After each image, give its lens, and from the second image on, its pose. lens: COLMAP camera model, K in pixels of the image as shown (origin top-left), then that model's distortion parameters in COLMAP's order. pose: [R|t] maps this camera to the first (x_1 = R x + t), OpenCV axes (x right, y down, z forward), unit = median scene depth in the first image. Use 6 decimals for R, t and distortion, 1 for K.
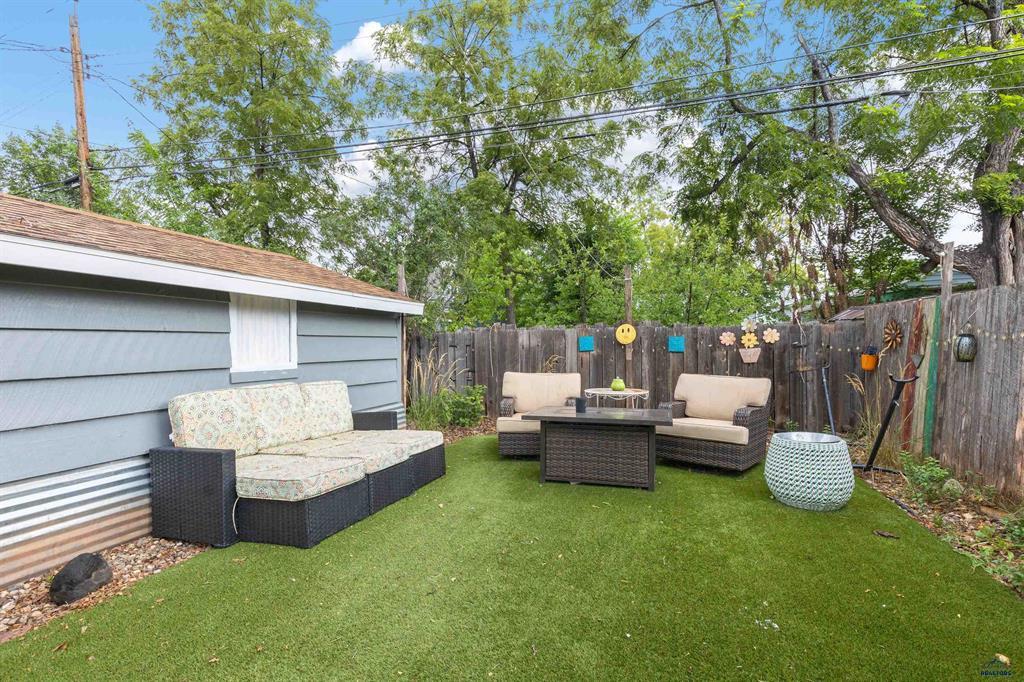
lens RADIAL K [[460.8, 0, 514.3], [0, 460.8, 343.7], [0, 0, 1]] dist [-0.000259, -0.000058]
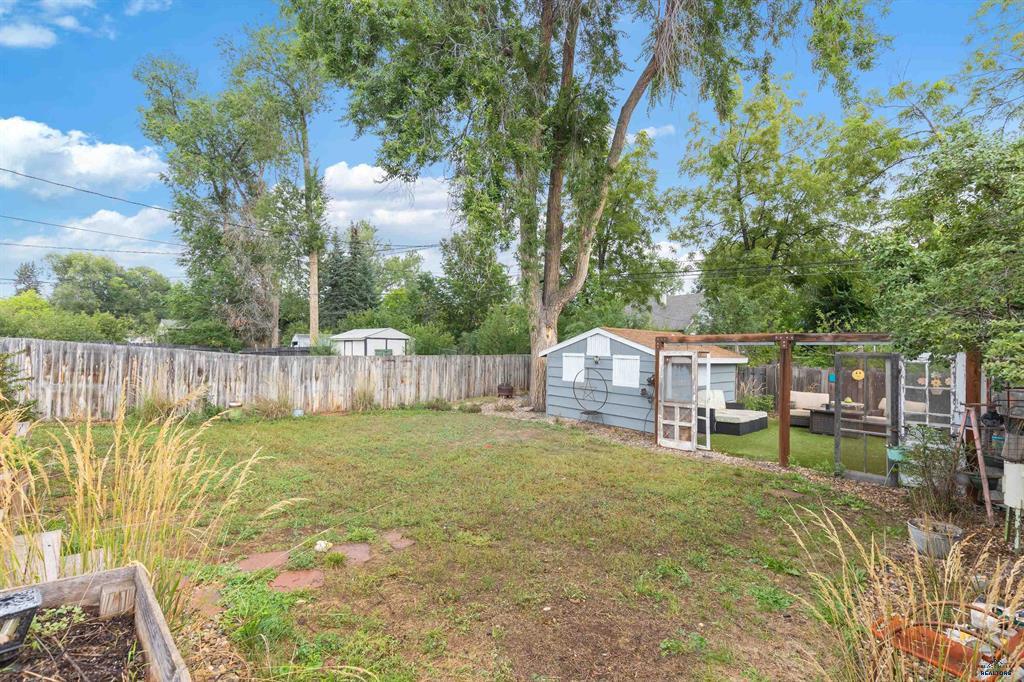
lens RADIAL K [[460.8, 0, 514.0], [0, 460.8, 341.3], [0, 0, 1]] dist [-0.000259, -0.000058]
pose [[0.889552, 0.024057, -0.456200, -0.190325], [-0.026721, 0.999643, 0.000611, -0.142394], [0.456052, 0.011646, 0.889877, -1.589582]]
